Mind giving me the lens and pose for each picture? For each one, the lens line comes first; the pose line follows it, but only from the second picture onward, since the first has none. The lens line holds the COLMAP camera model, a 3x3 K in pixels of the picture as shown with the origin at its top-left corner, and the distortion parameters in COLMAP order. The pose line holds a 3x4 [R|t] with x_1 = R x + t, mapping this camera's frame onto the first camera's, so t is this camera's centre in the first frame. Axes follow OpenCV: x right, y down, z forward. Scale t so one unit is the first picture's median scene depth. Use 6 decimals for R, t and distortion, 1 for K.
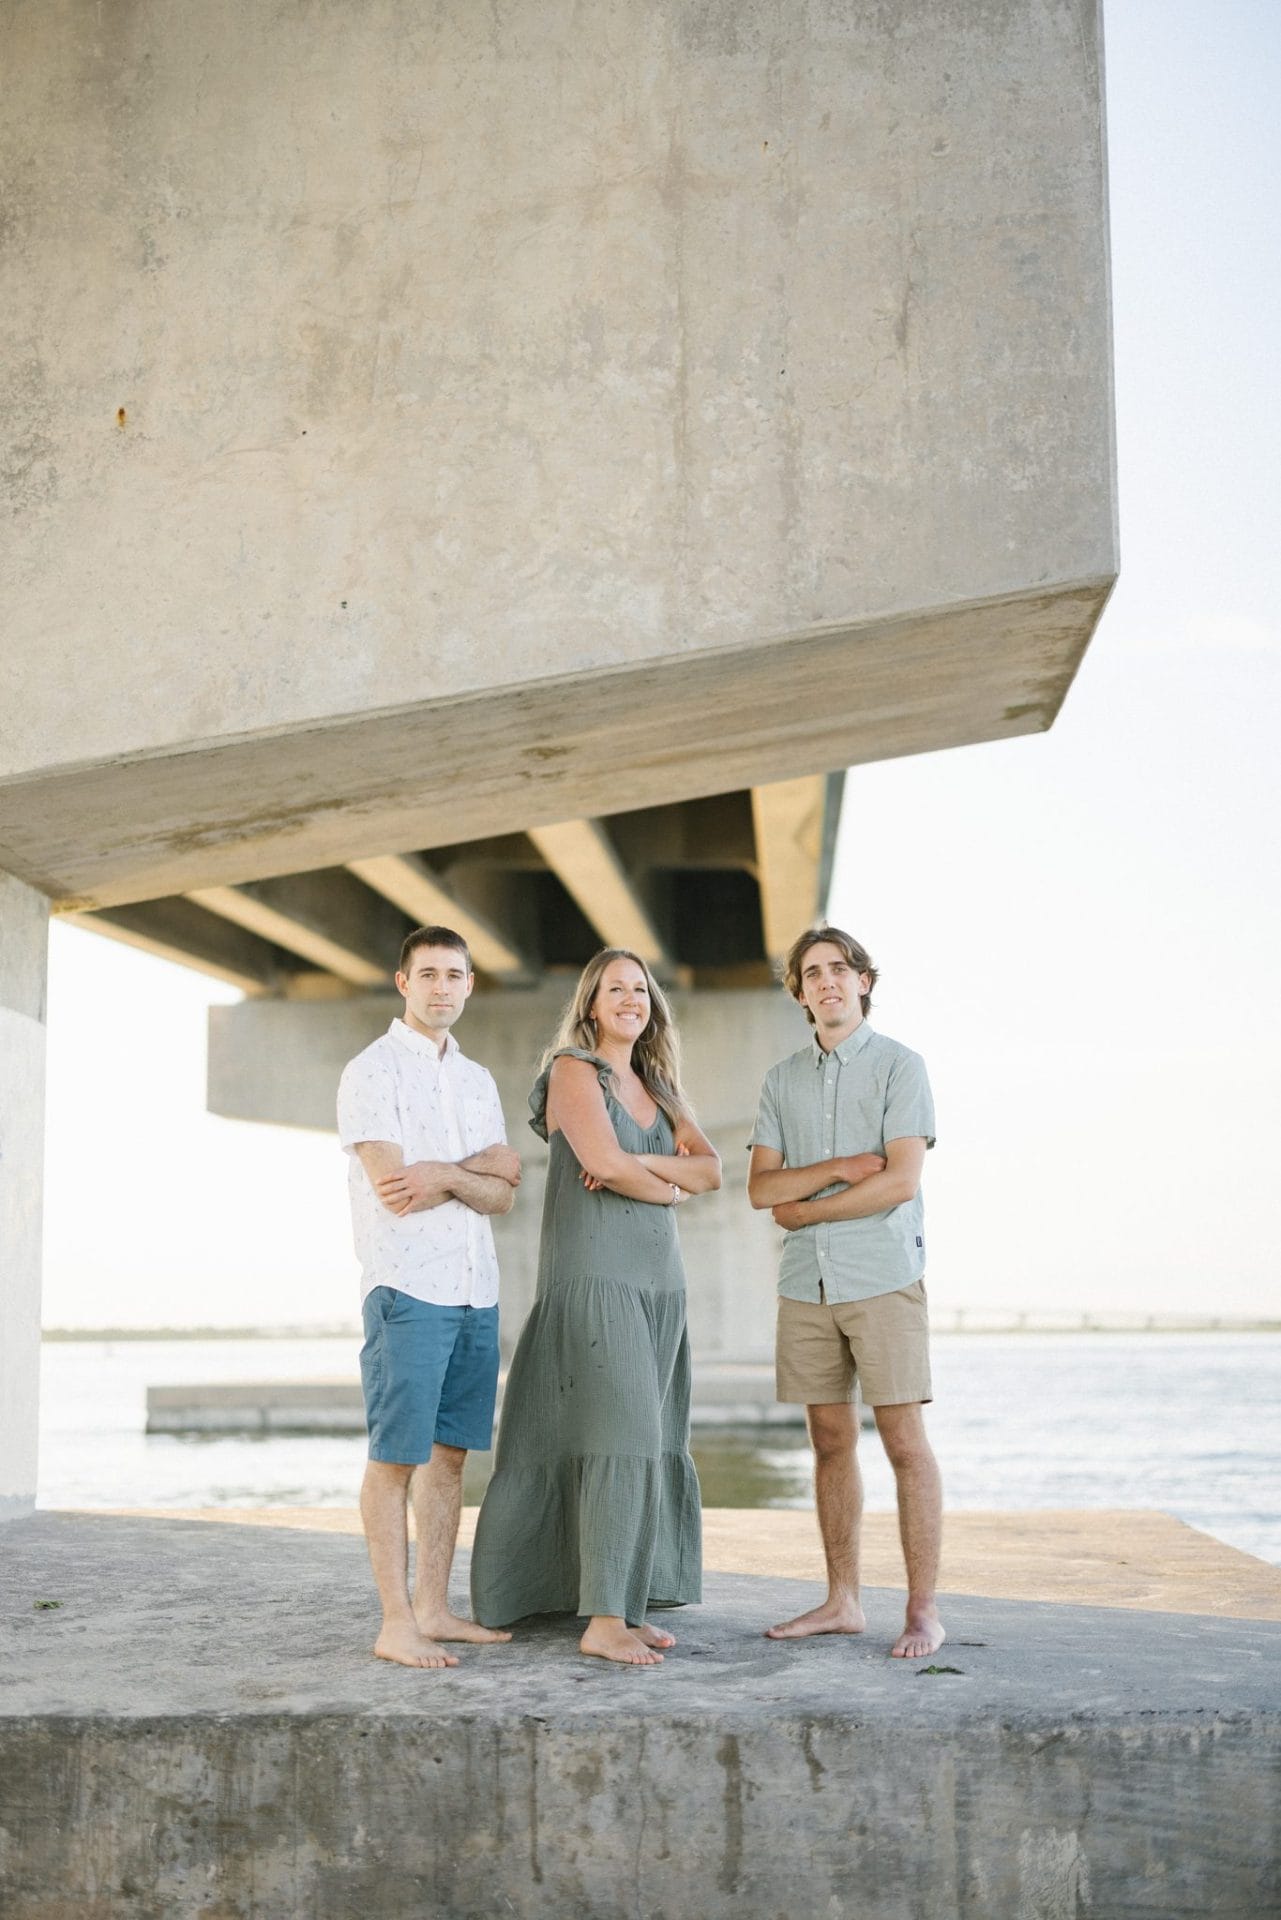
lens RADIAL K [[2654.9, 0, 626.6], [0, 2654.9, 959.4], [0, 0, 1]] dist [0.010224, 0.000000]
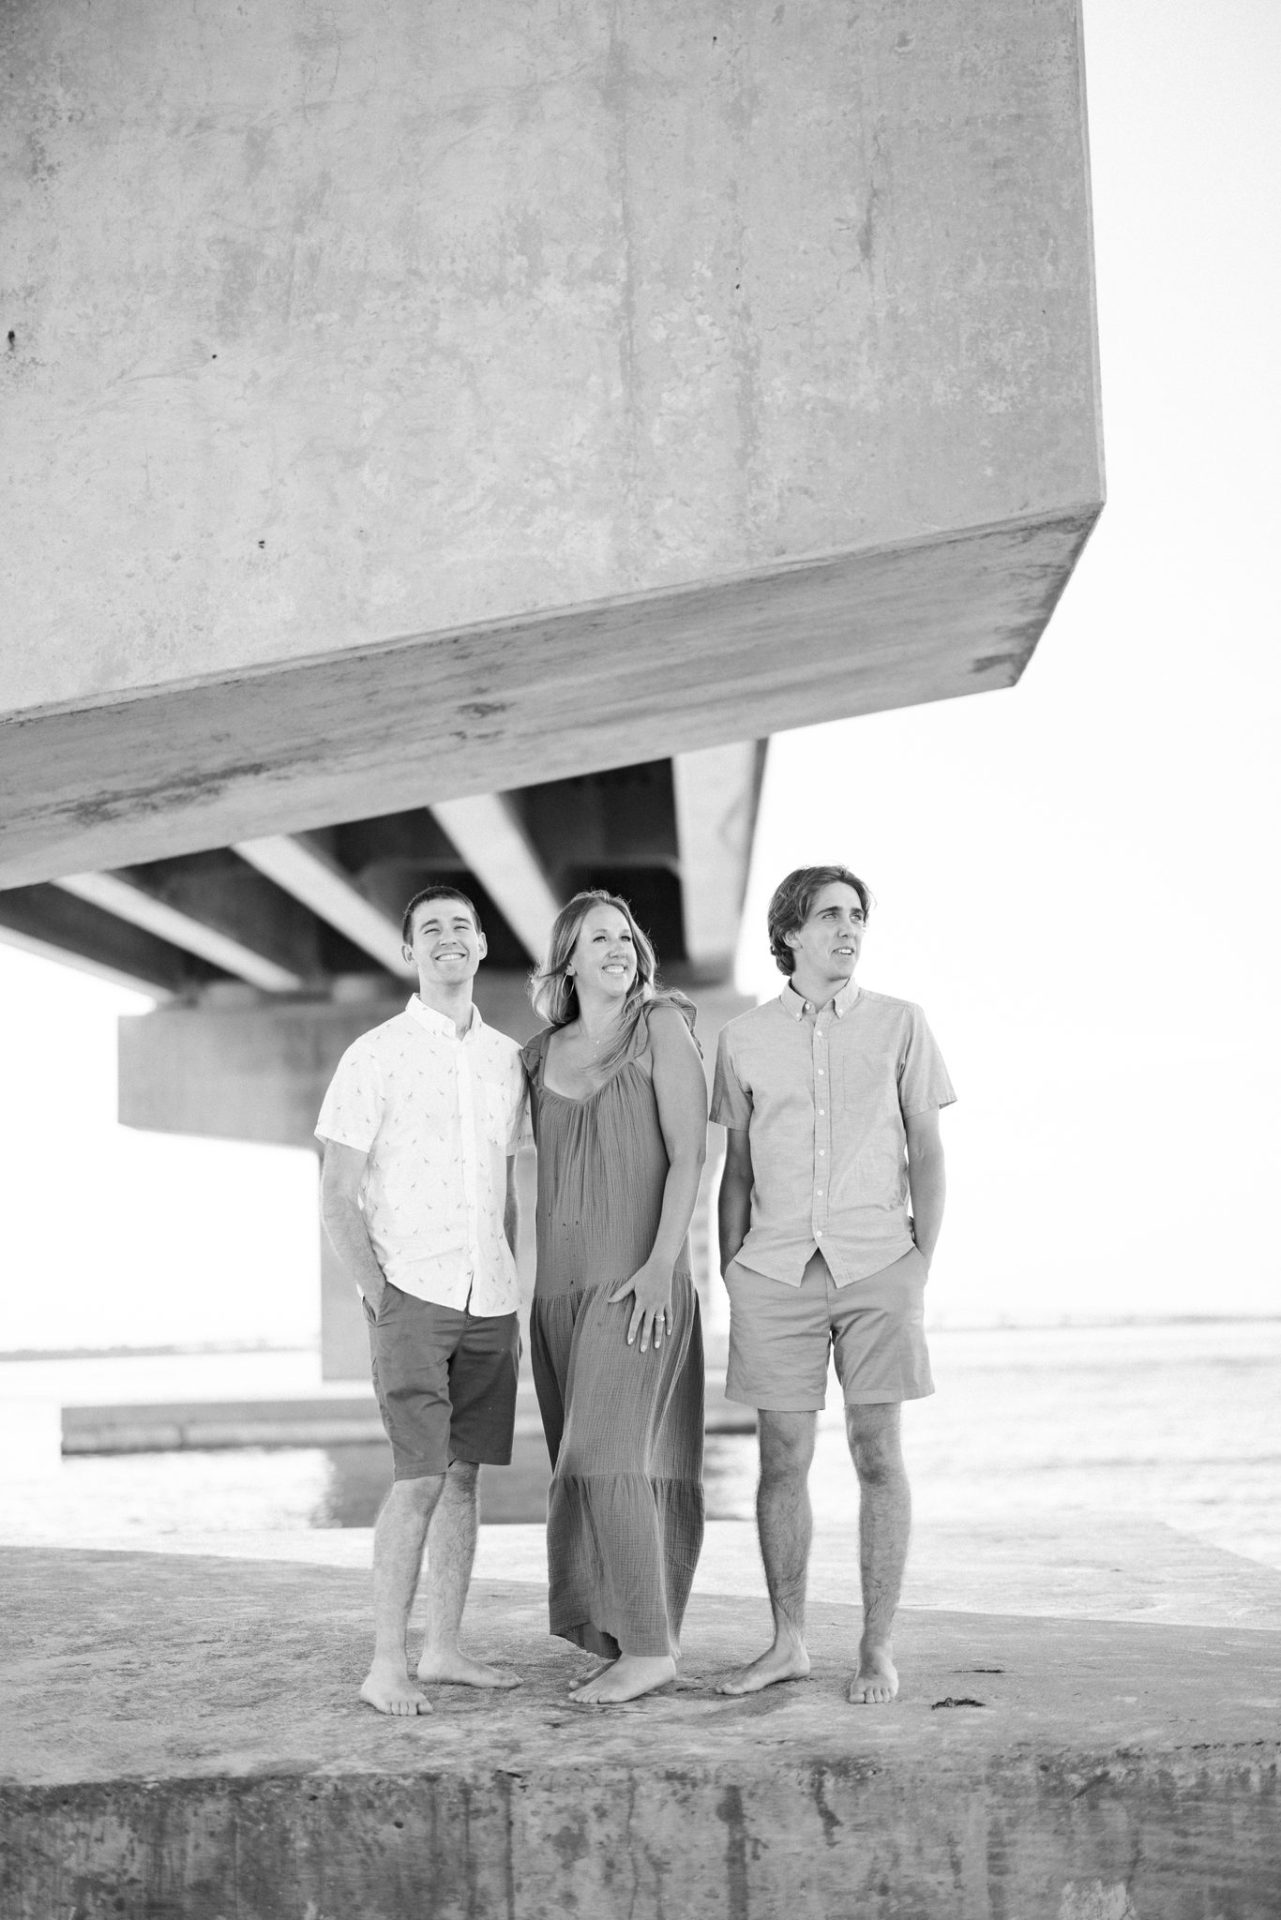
lens RADIAL K [[2654.9, 0, 661.0], [0, 2654.9, 977.6], [0, 0, 1]] dist [0.010224, 0.000000]
pose [[0.998814, -0.016324, 0.045879, -0.013794], [0.016138, 0.999860, 0.004421, 0.013378], [-0.045945, -0.003676, 0.998937, 0.082753]]
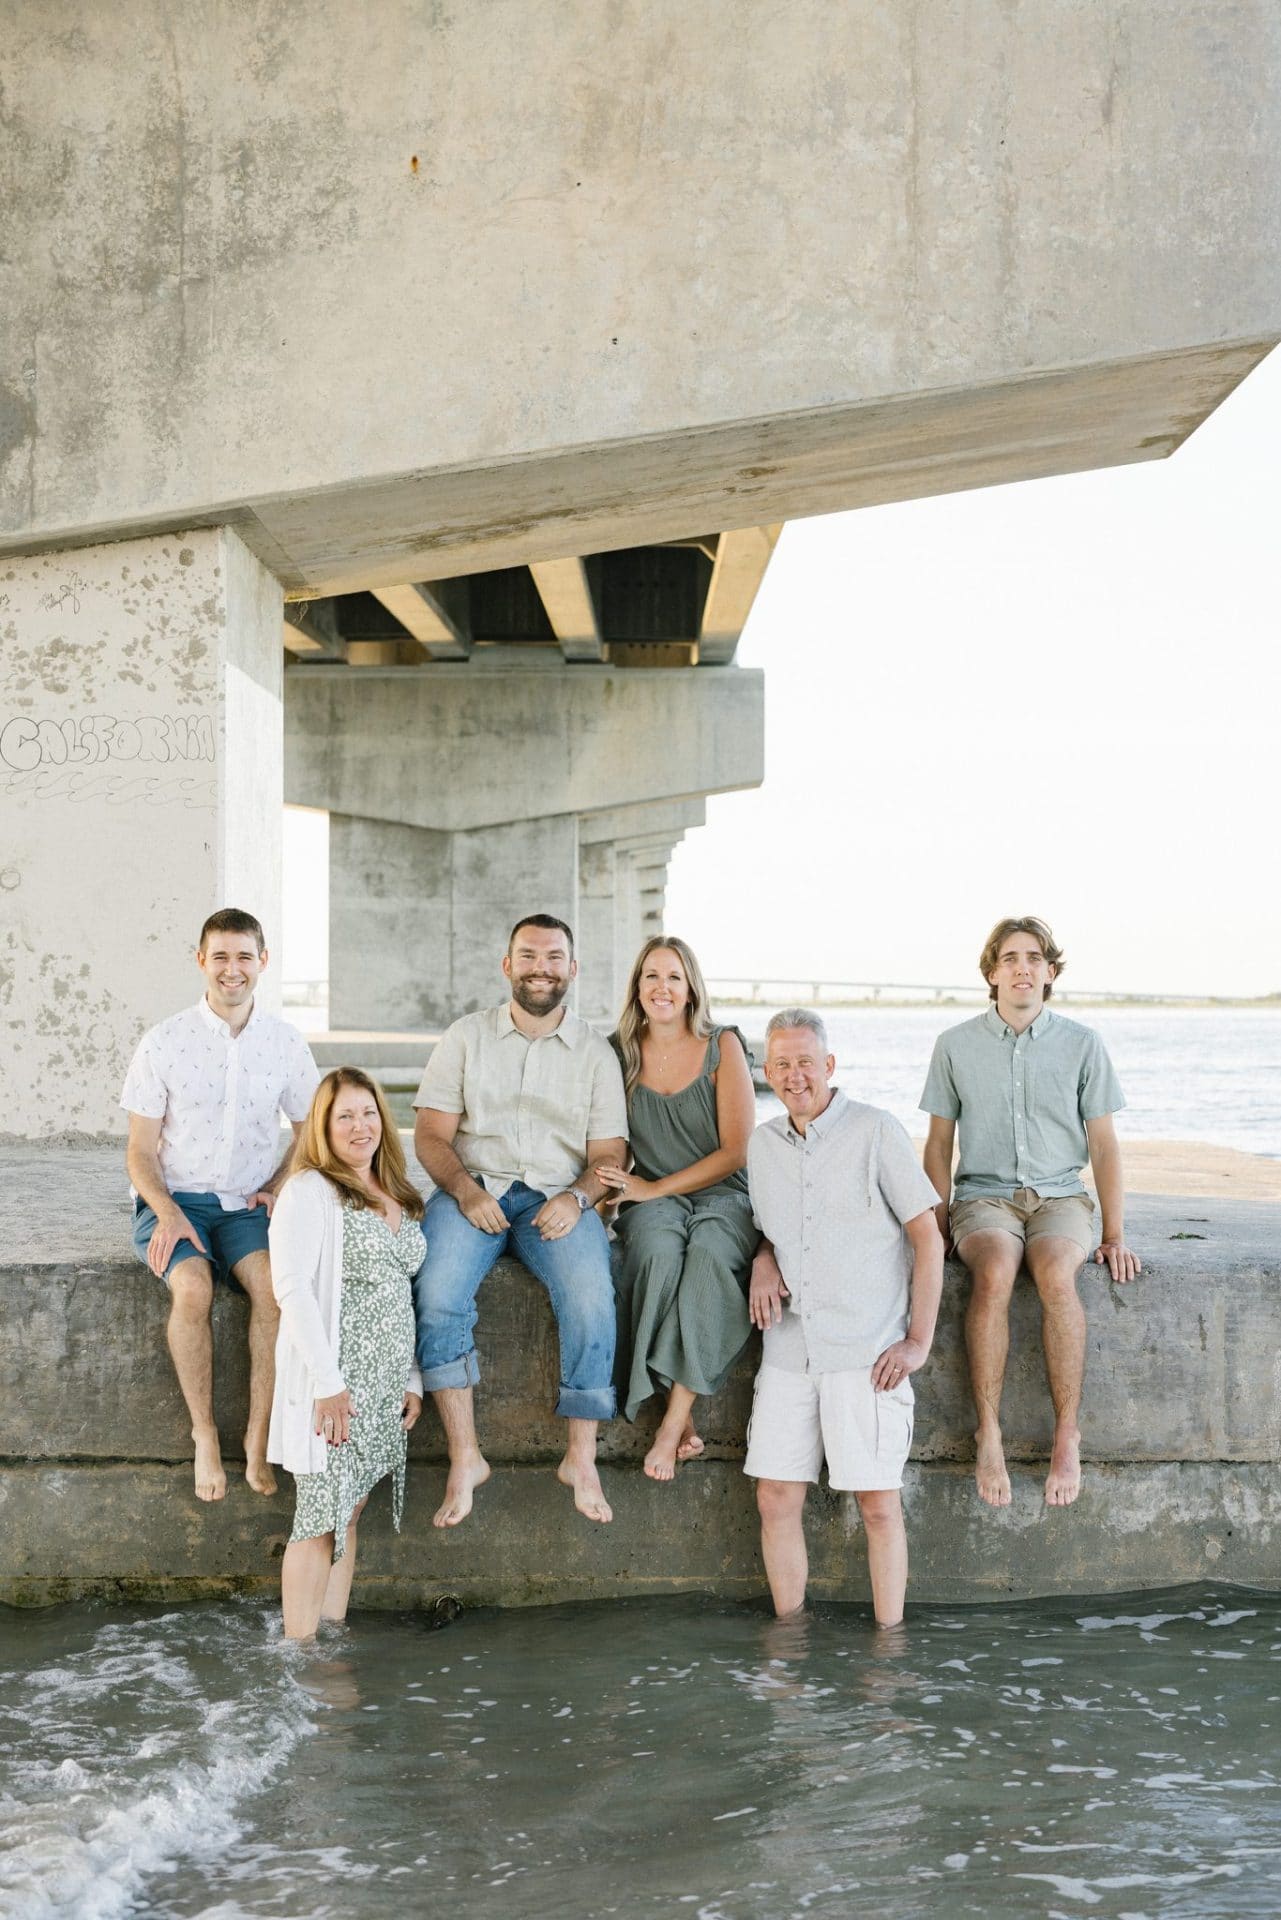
lens RADIAL K [[2654.9, 0, 655.4], [0, 2654.9, 951.1], [0, 0, 1]] dist [0.010224, 0.000000]
pose [[0.997865, 0.011000, 0.064379, -0.159763], [-0.018646, 0.992671, 0.119397, -0.010115], [-0.062594, -0.120343, 0.990757, -0.162598]]
